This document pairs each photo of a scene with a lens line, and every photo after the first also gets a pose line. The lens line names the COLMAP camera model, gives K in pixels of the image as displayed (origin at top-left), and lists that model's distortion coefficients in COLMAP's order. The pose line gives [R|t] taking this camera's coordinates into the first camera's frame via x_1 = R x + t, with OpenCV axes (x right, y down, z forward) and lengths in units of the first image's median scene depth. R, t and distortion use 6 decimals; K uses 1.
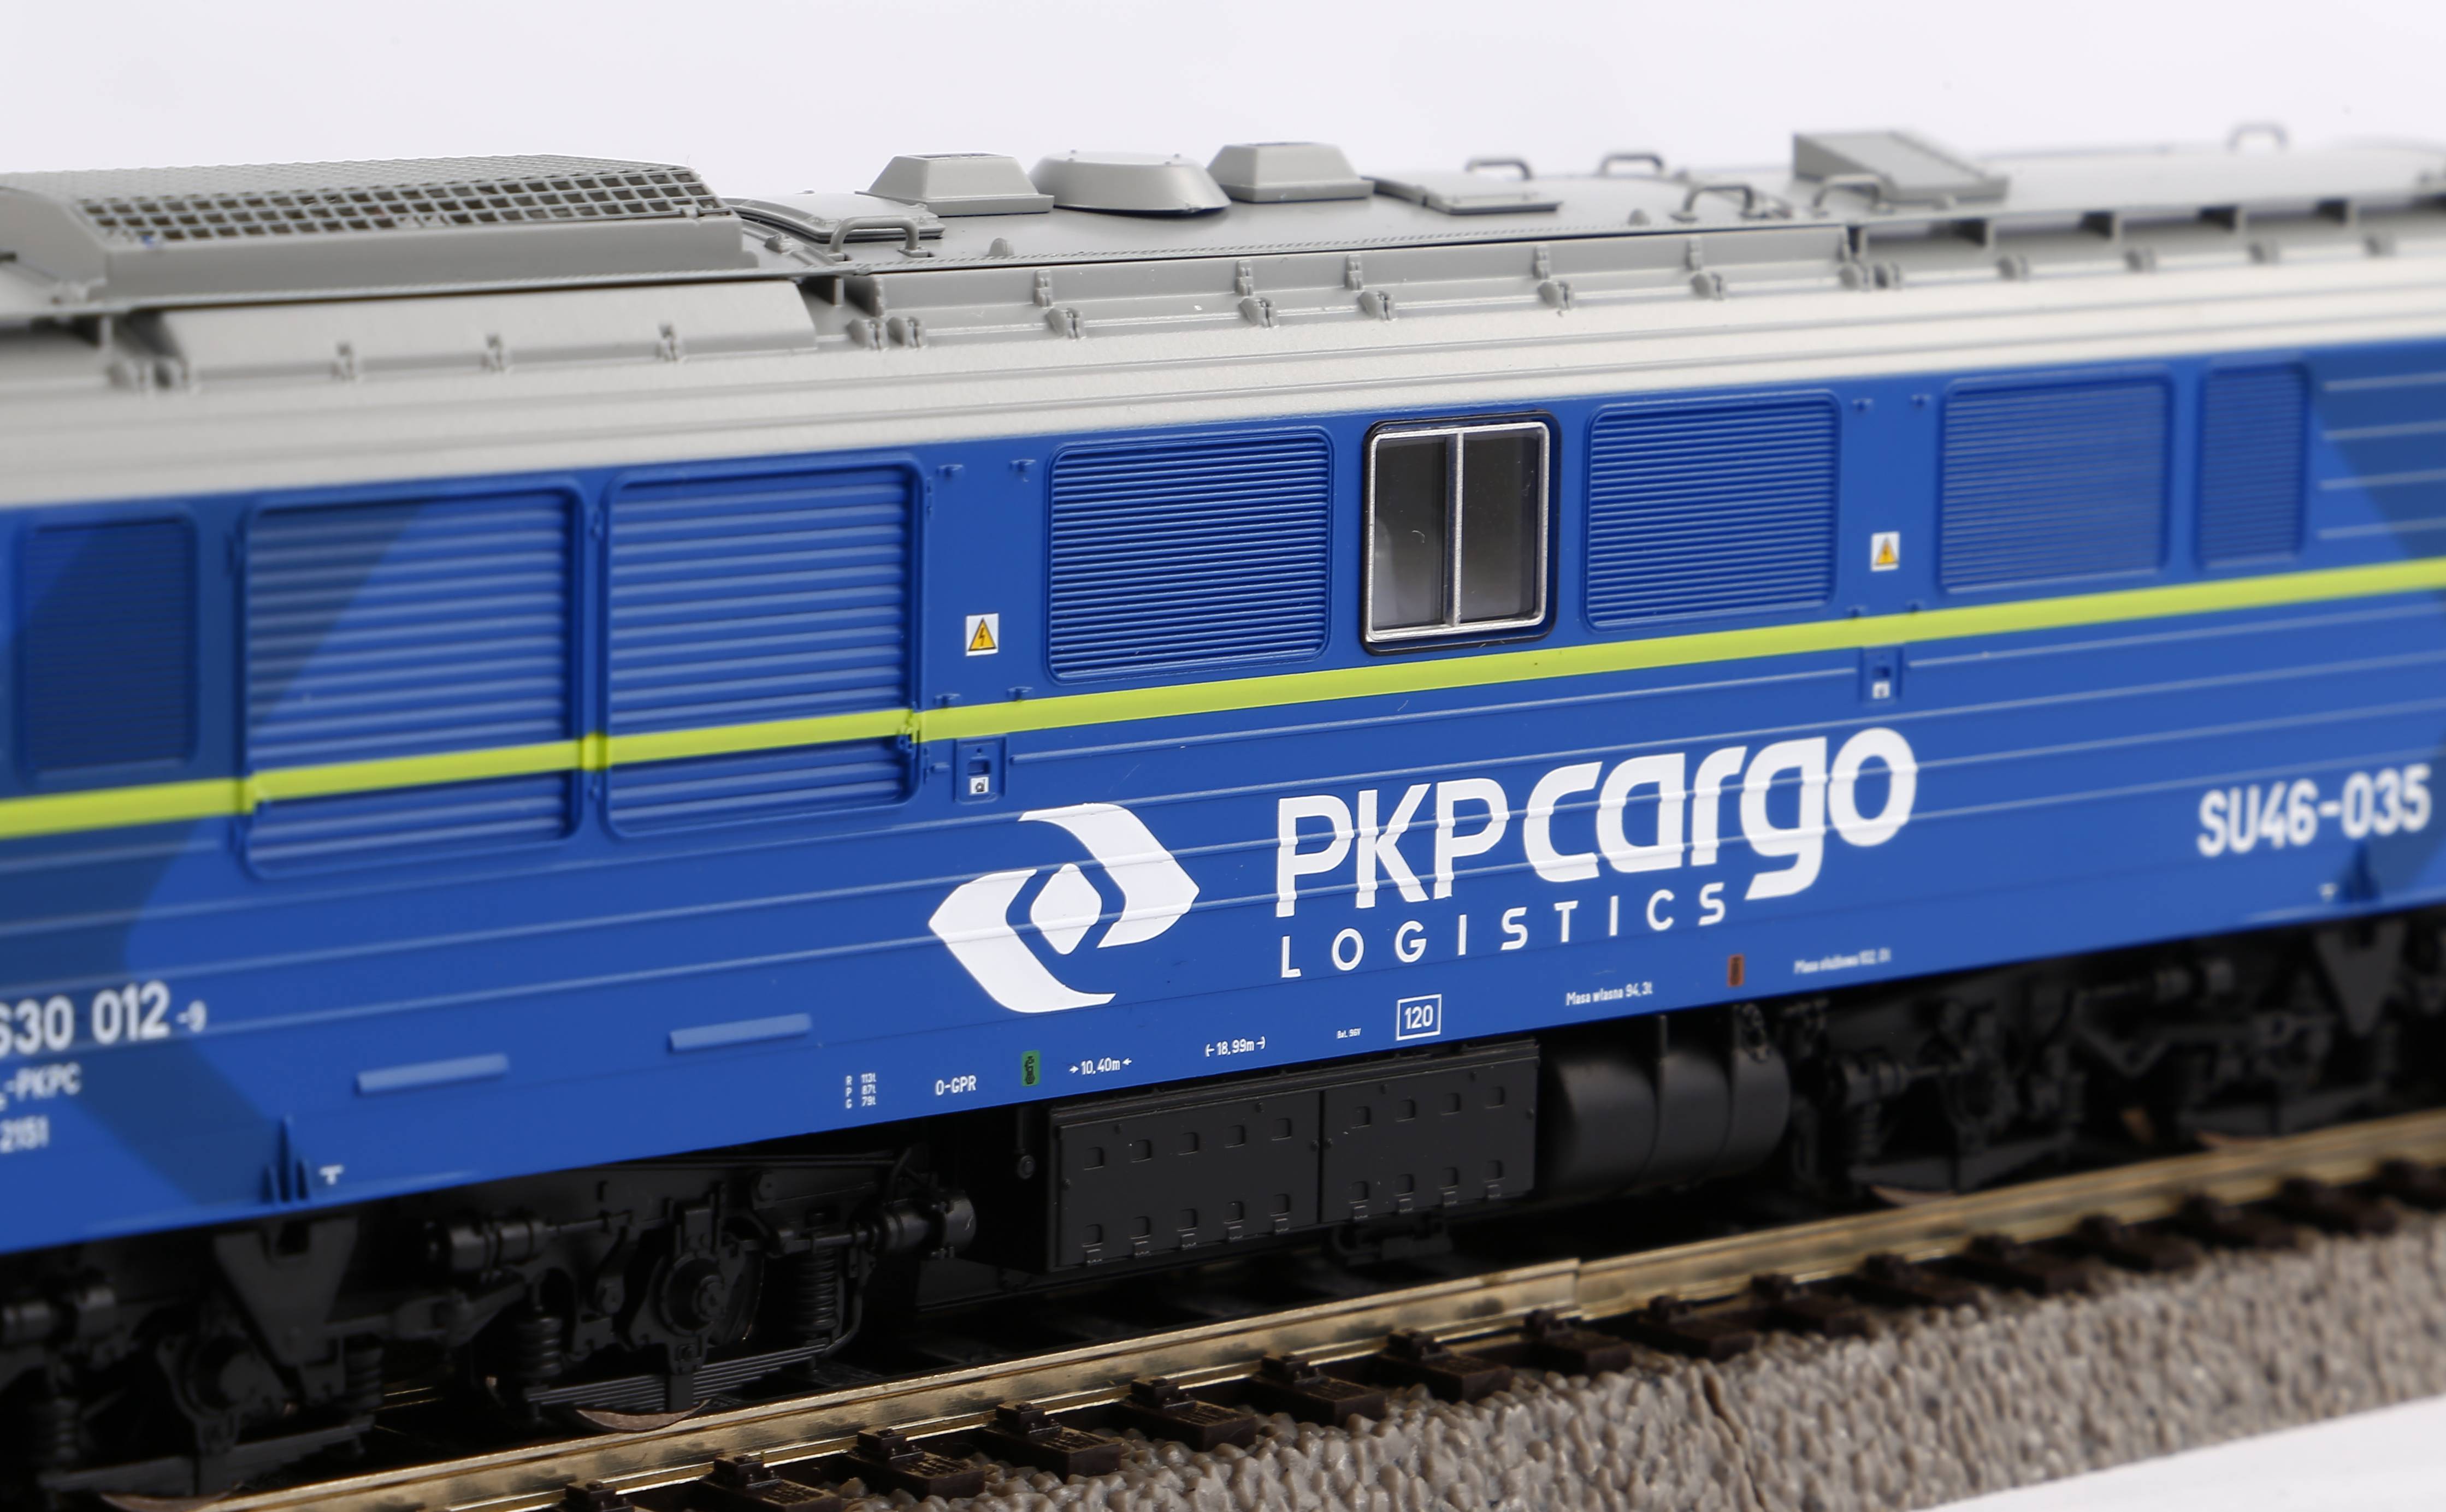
lens RADIAL K [[7837.4, 0, 1227.0], [0, 7837.4, 778.4], [0, 0, 1]] dist [-0.003765, 0.000000]
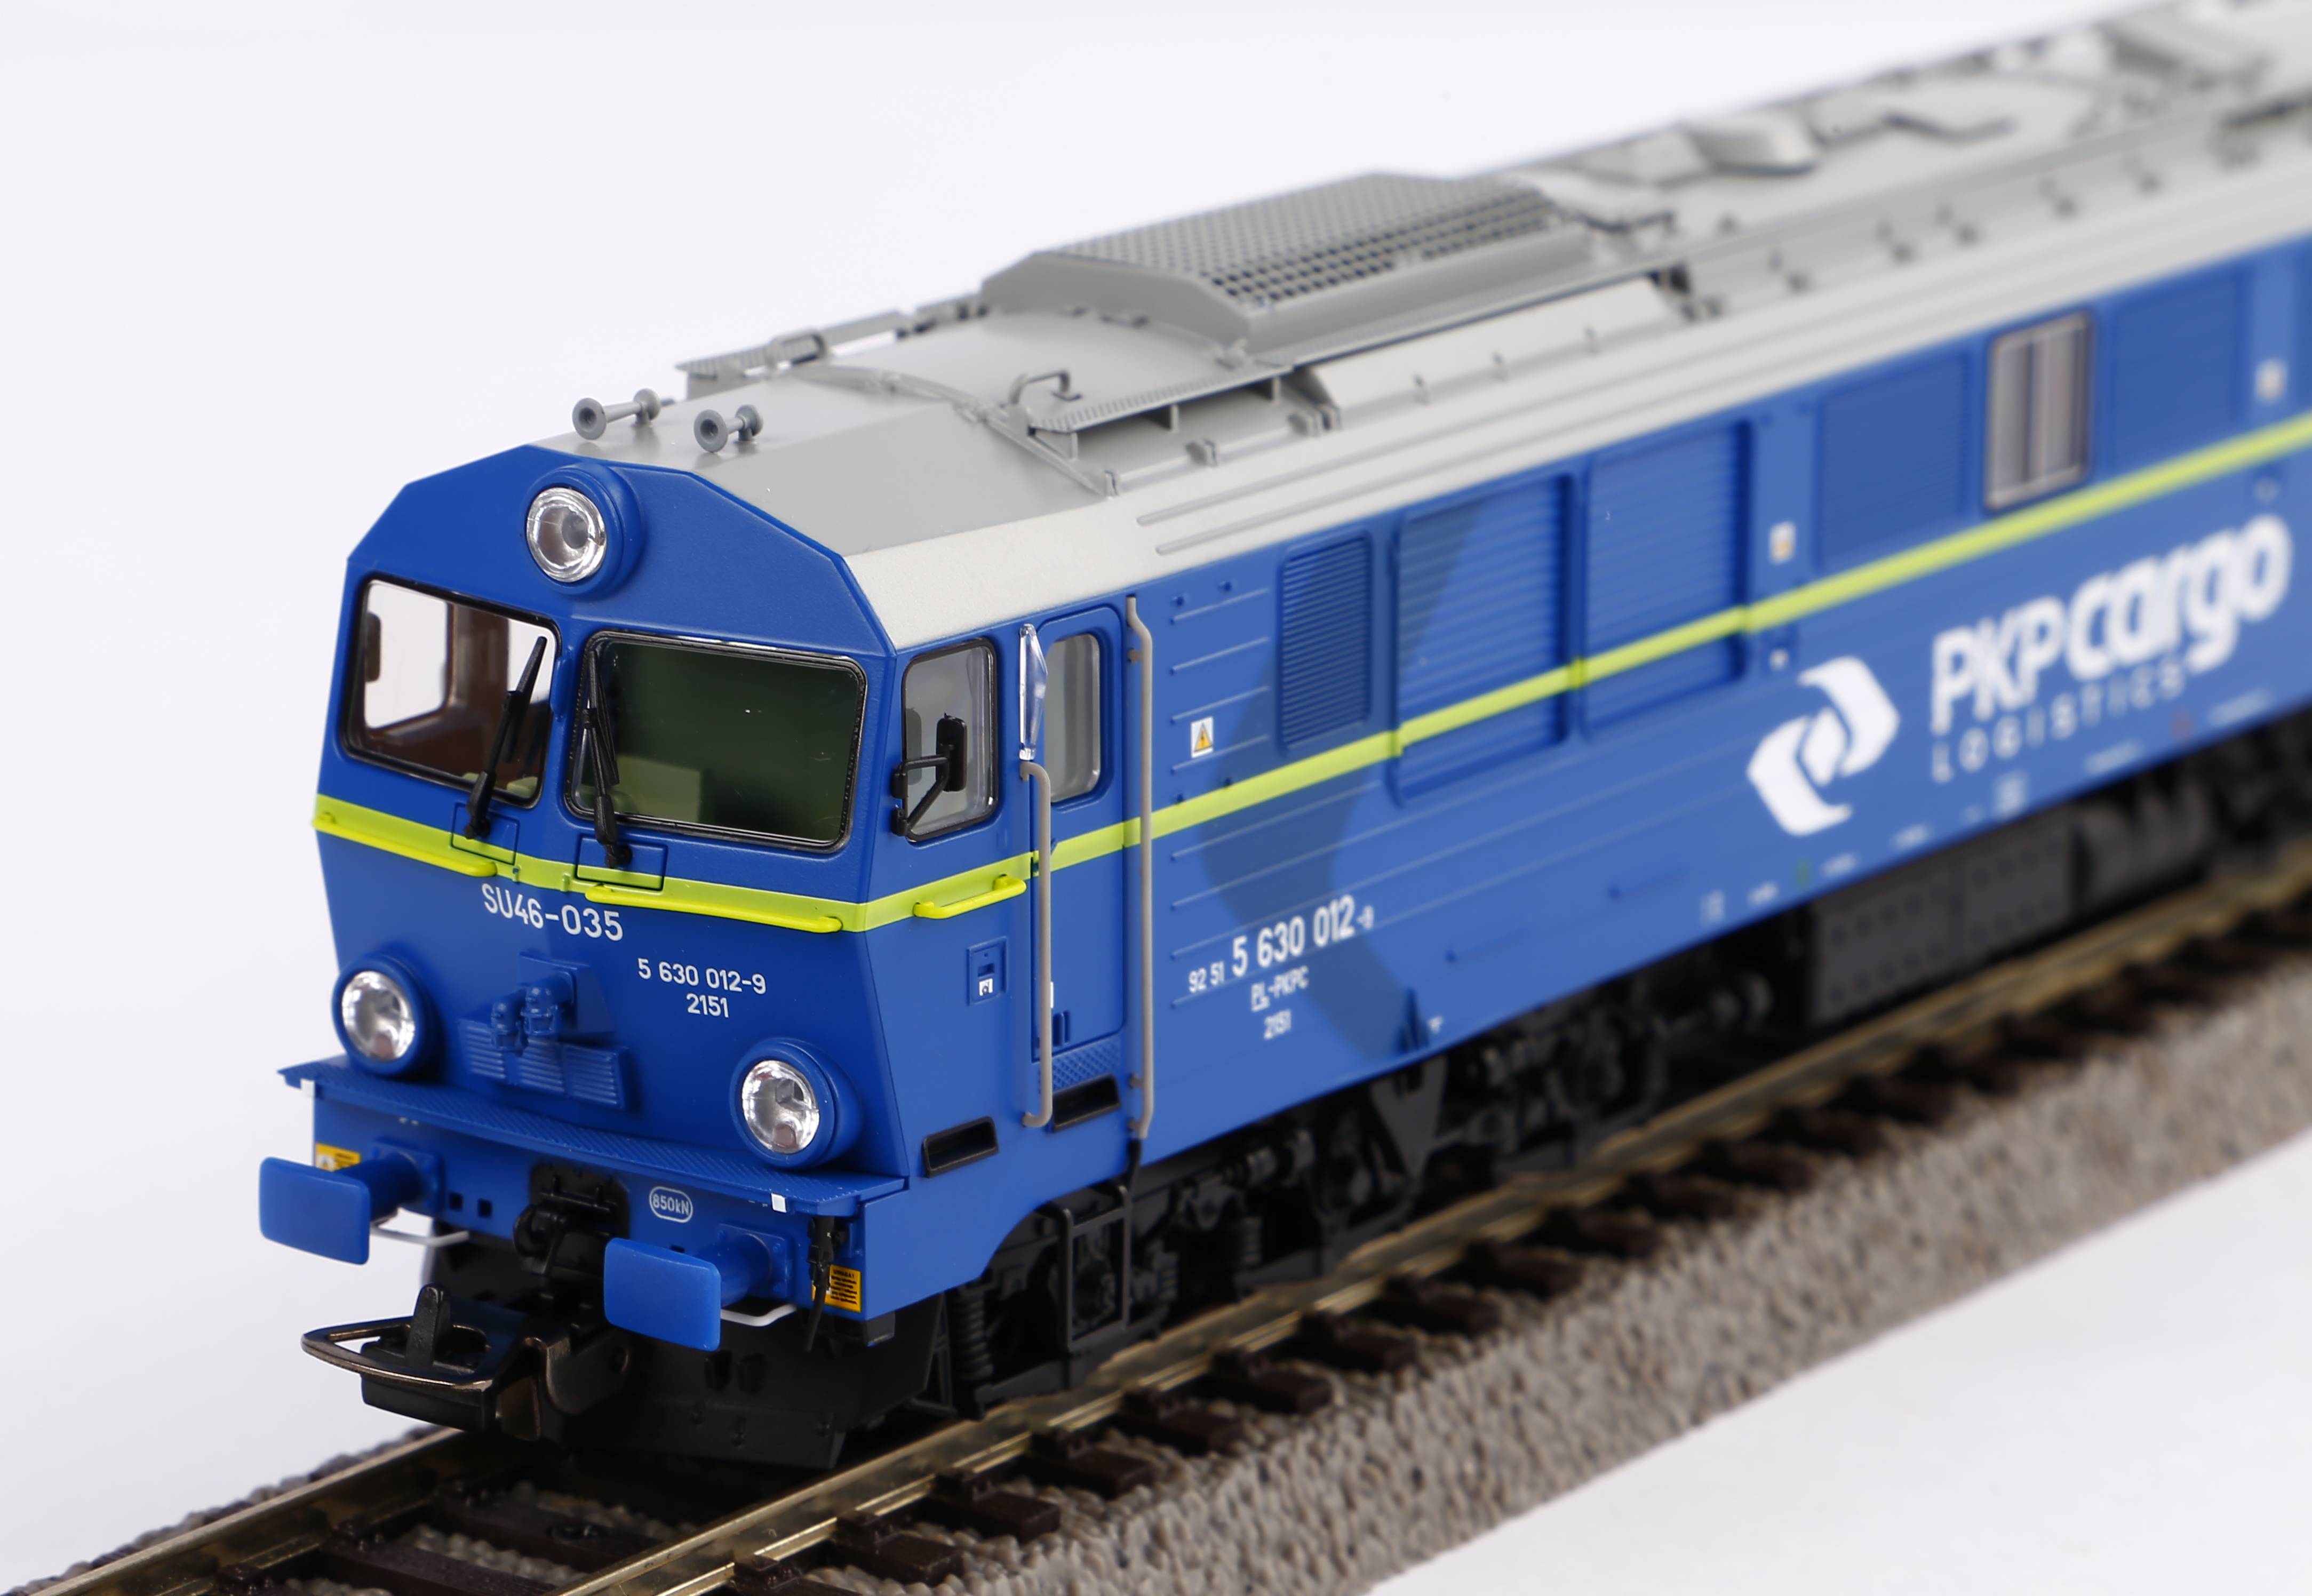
lens RADIAL K [[8176.2, 0, 1156.7], [0, 8176.2, 798.4], [0, 0, 1]] dist [0.192740, 0.000000]
pose [[0.974967, -0.070283, 0.210948, -0.394611], [0.049258, 0.993427, 0.103323, -0.113973], [-0.216823, -0.090345, 0.972021, -0.257214]]
